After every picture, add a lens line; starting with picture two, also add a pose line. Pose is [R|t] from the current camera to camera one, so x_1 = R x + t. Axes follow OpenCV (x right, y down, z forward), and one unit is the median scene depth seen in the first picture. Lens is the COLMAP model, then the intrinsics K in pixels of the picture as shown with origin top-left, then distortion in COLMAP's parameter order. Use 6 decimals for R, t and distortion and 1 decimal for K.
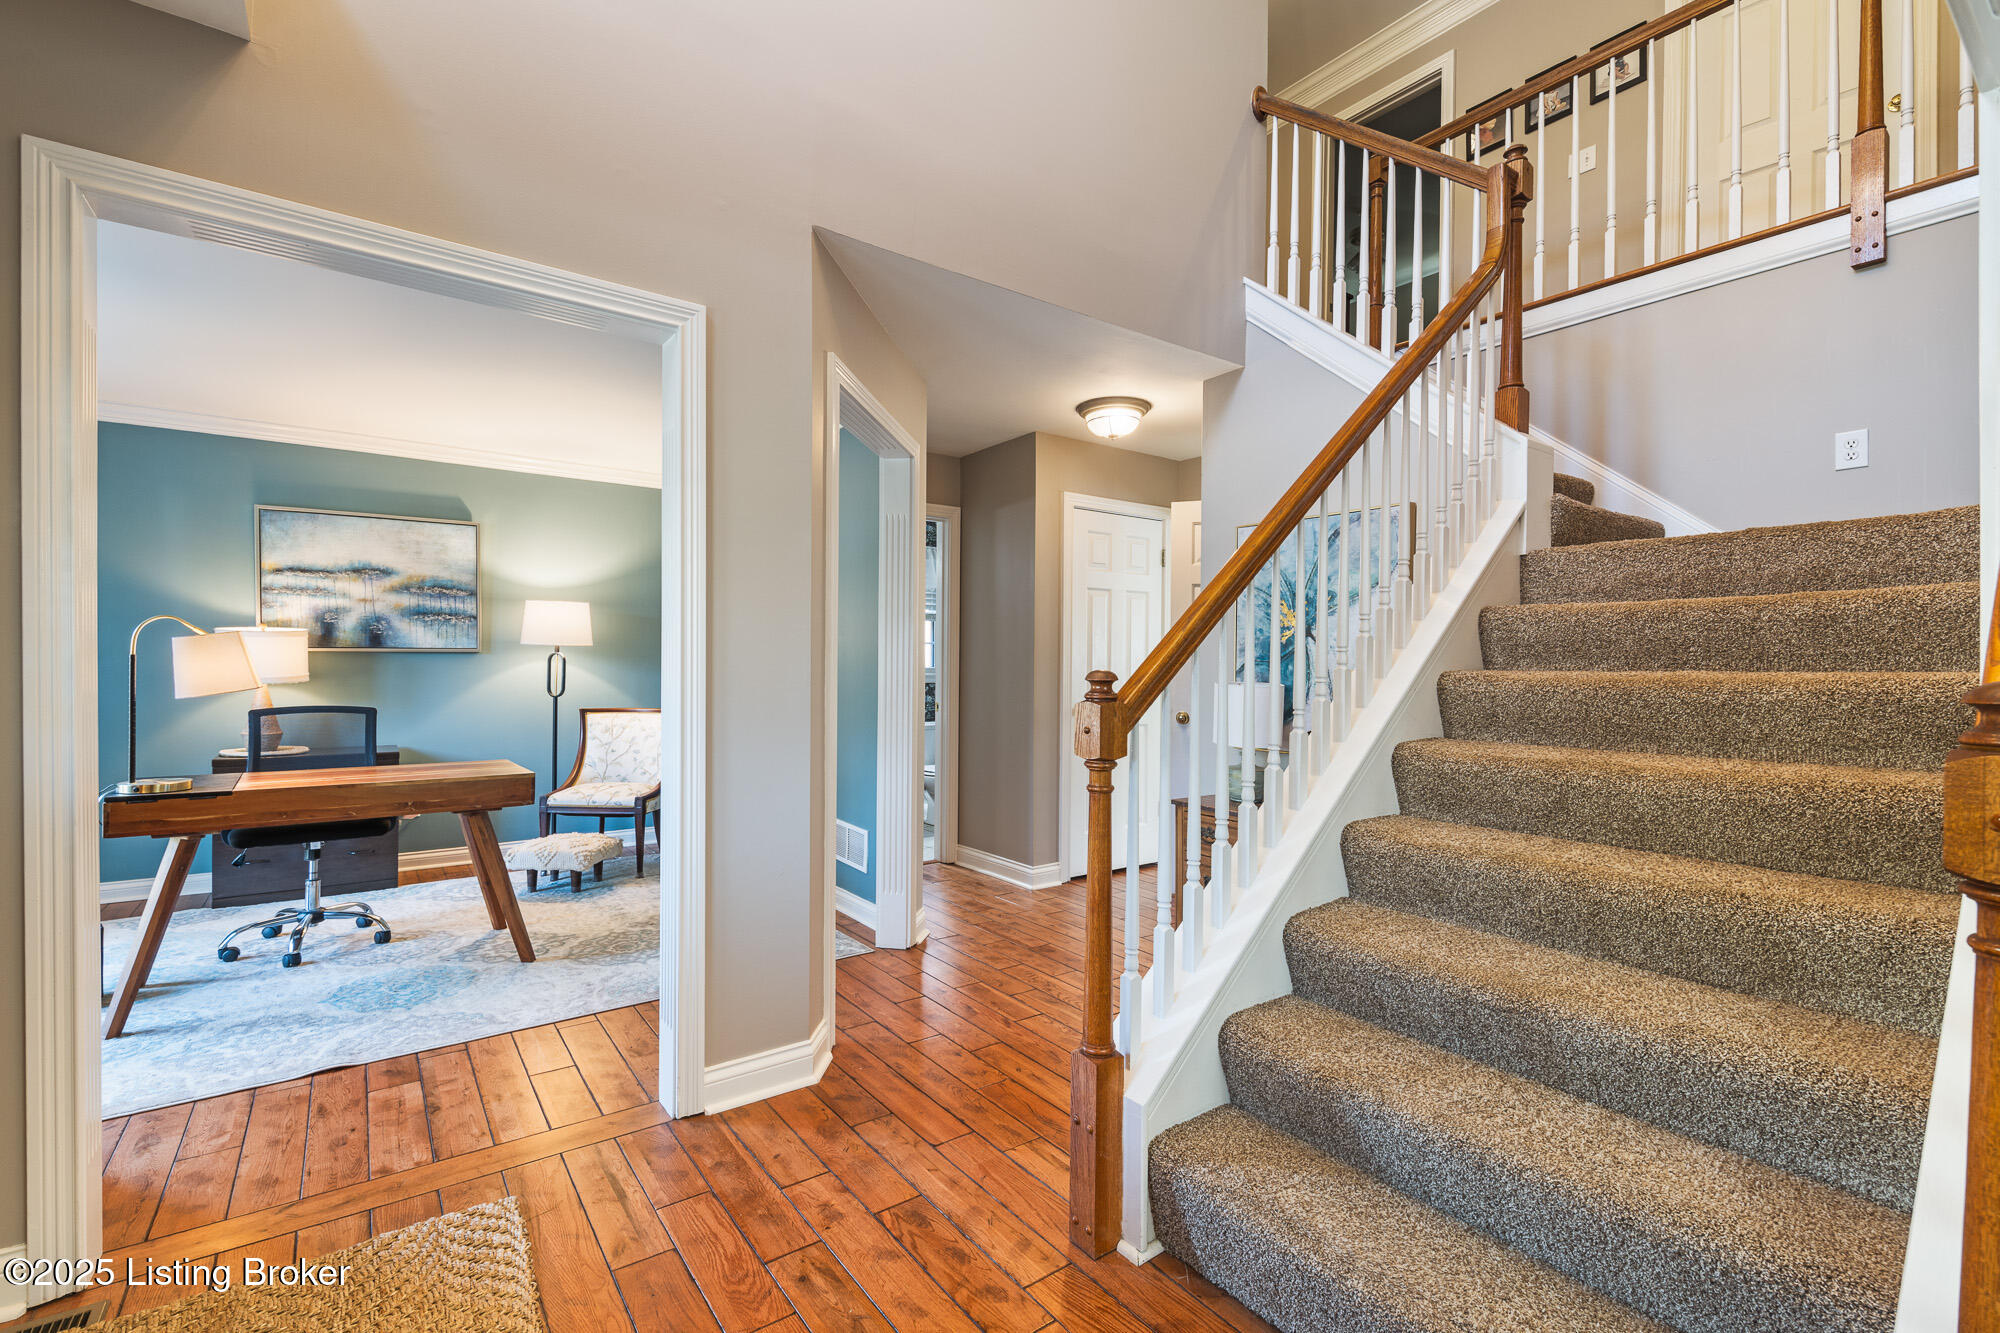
lens RADIAL K [[862.3, 0, 990.8], [0, 862.3, 671.9], [0, 0, 1]] dist [0.000475, -0.003172]
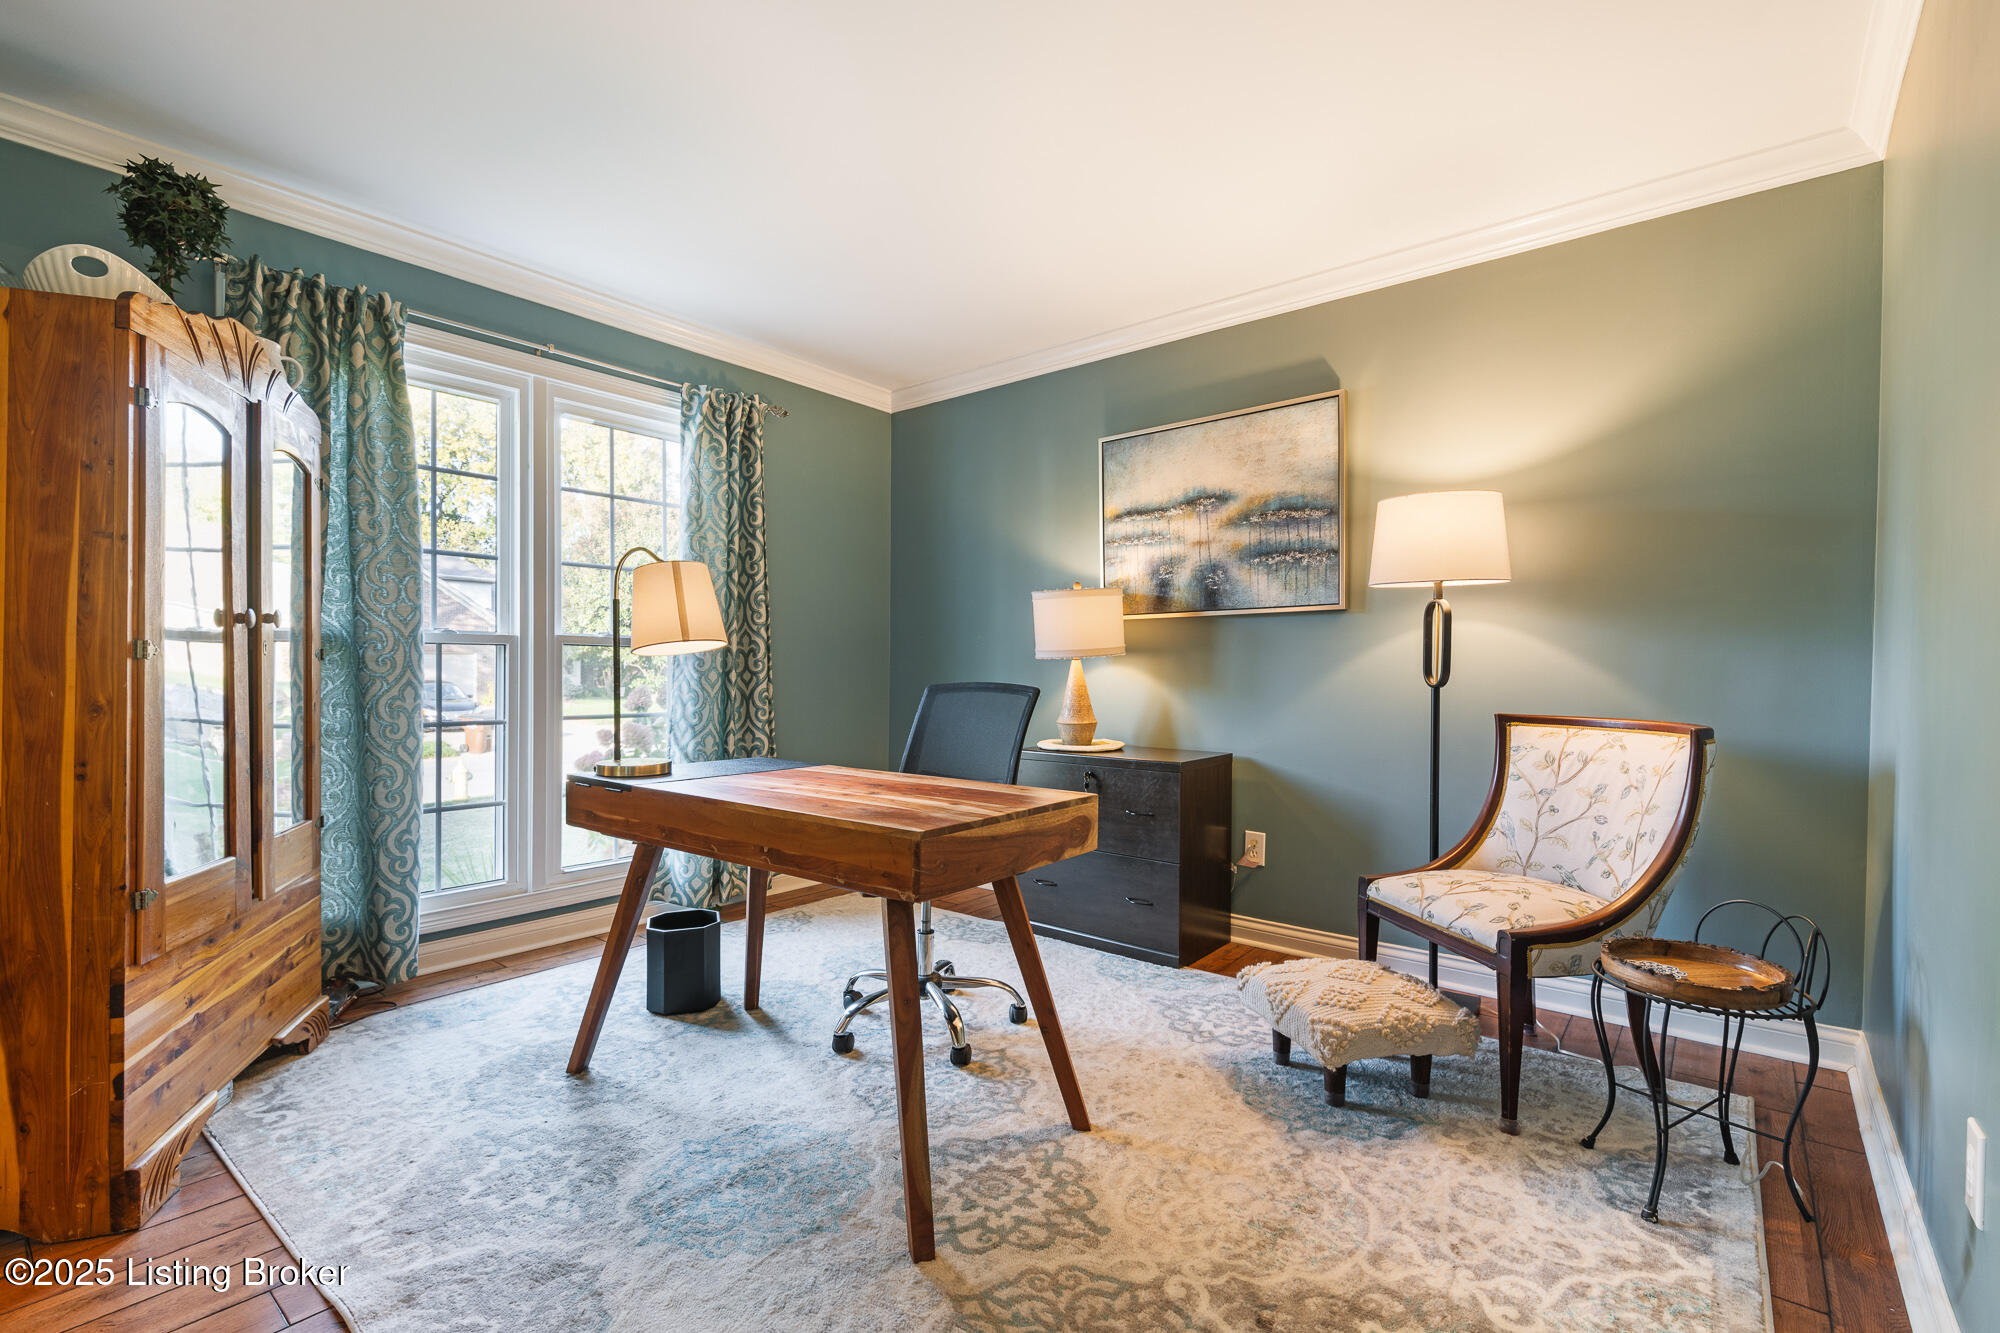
lens RADIAL K [[905.5, 0, 980.7], [0, 905.5, 673.5], [0, 0, 1]] dist [-0.000549, -0.000804]
pose [[0.238532, 0.005335, -0.971120, -0.050890], [-0.007062, 0.999968, 0.003759, 0.021779], [0.971109, 0.005961, 0.238562, 0.646592]]
